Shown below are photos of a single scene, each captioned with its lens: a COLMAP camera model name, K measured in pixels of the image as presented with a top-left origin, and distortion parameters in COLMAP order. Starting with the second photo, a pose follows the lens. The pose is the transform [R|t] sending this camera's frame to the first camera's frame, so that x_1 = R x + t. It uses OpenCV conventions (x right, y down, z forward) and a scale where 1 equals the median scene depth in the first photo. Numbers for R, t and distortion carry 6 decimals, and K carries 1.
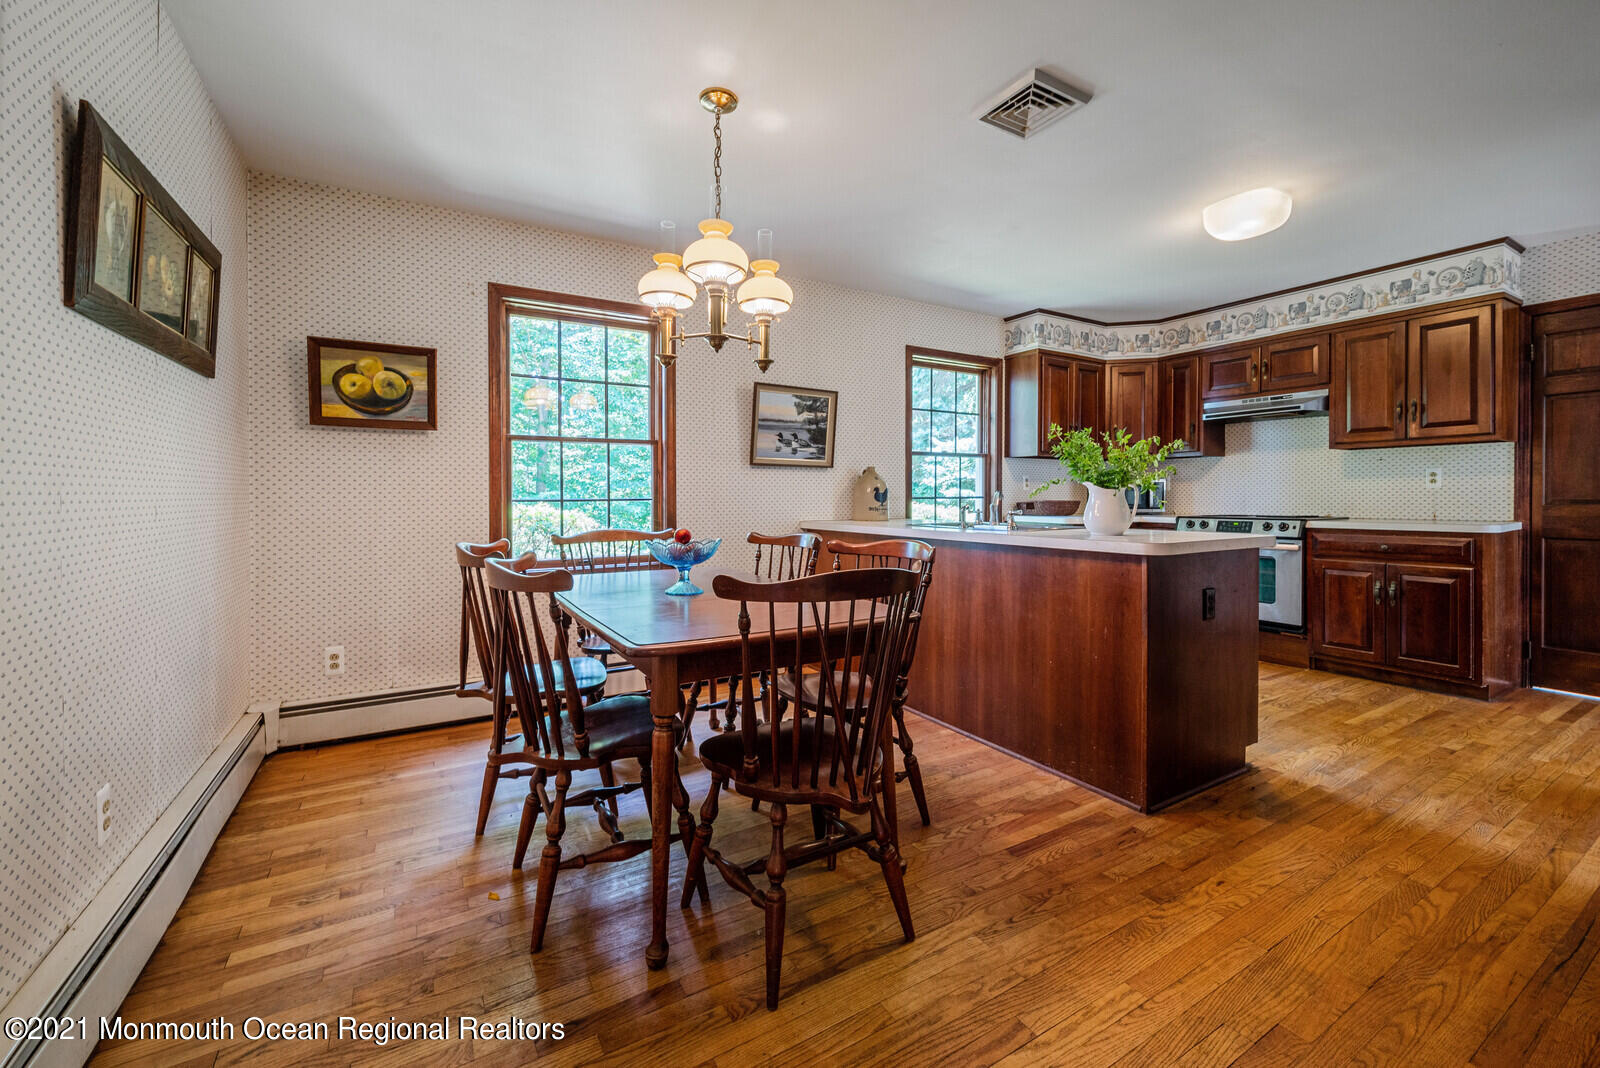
lens RADIAL K [[648.9, 0, 797.0], [0, 648.9, 532.3], [0, 0, 1]] dist [-0.007893, 0.000129]
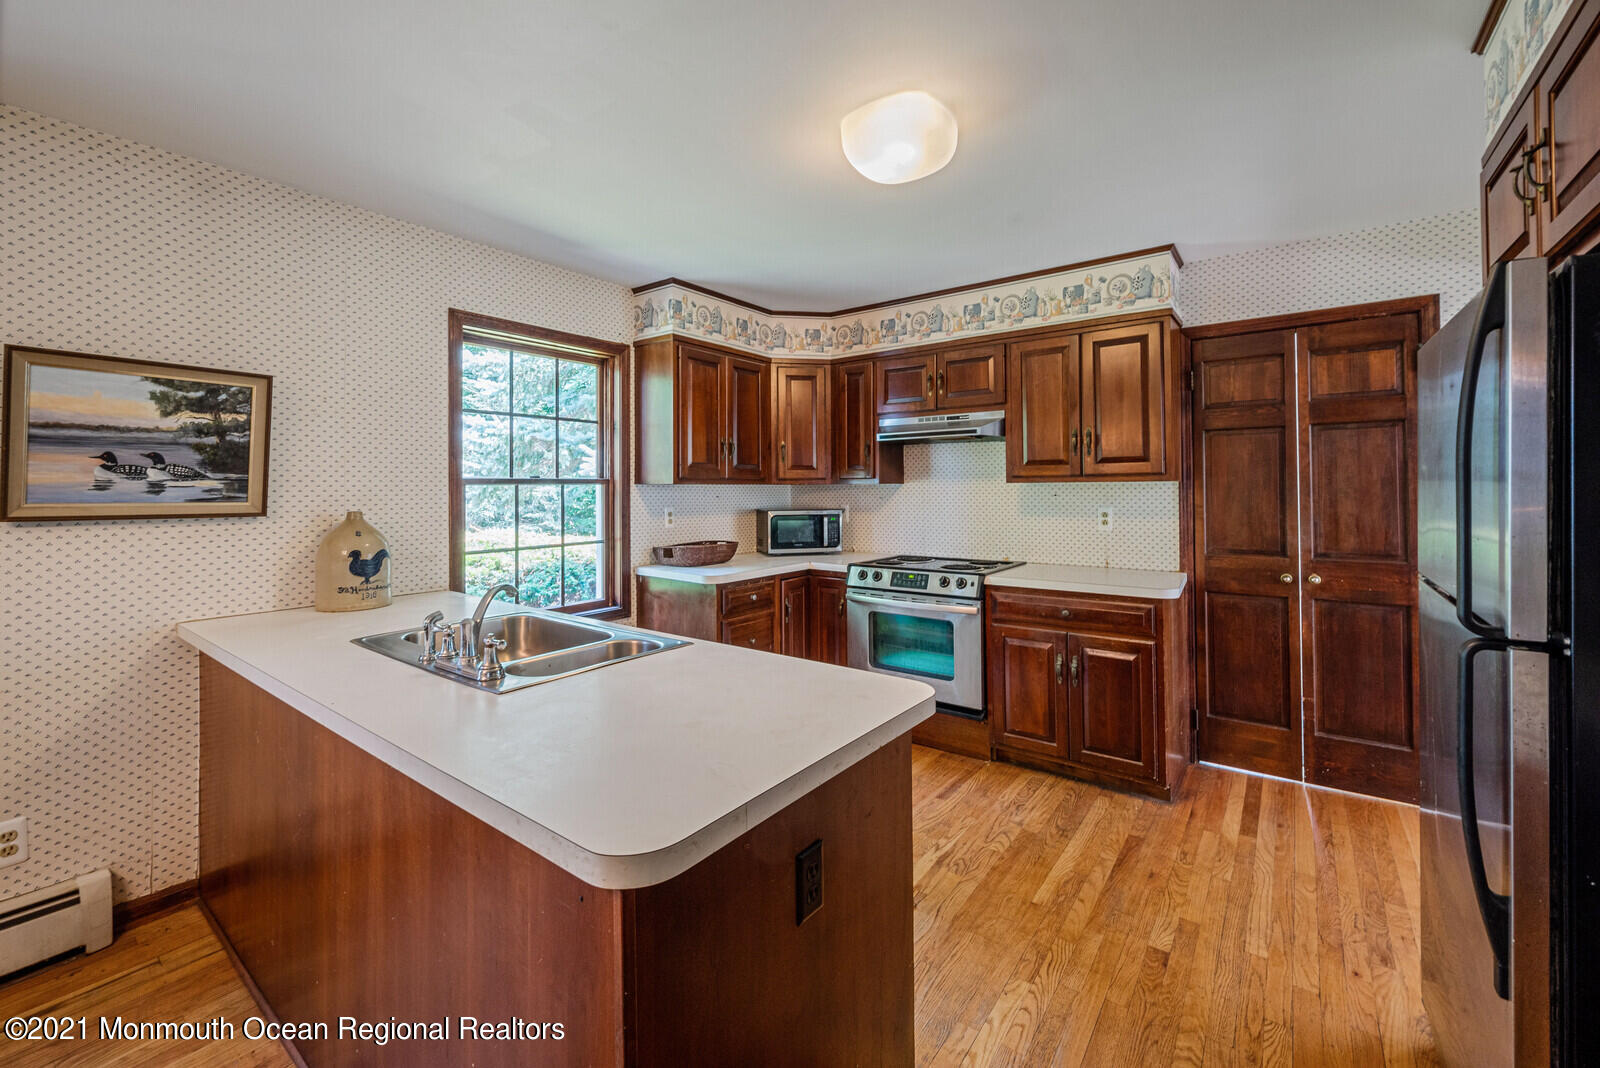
lens RADIAL K [[648.9, 0, 797.0], [0, 648.9, 532.3], [0, 0, 1]] dist [-0.007893, 0.000129]
pose [[0.927498, -0.024479, 0.373026, 0.266730], [0.020503, 0.999683, 0.014623, -0.084684], [-0.373265, -0.005915, 0.927706, 0.332215]]
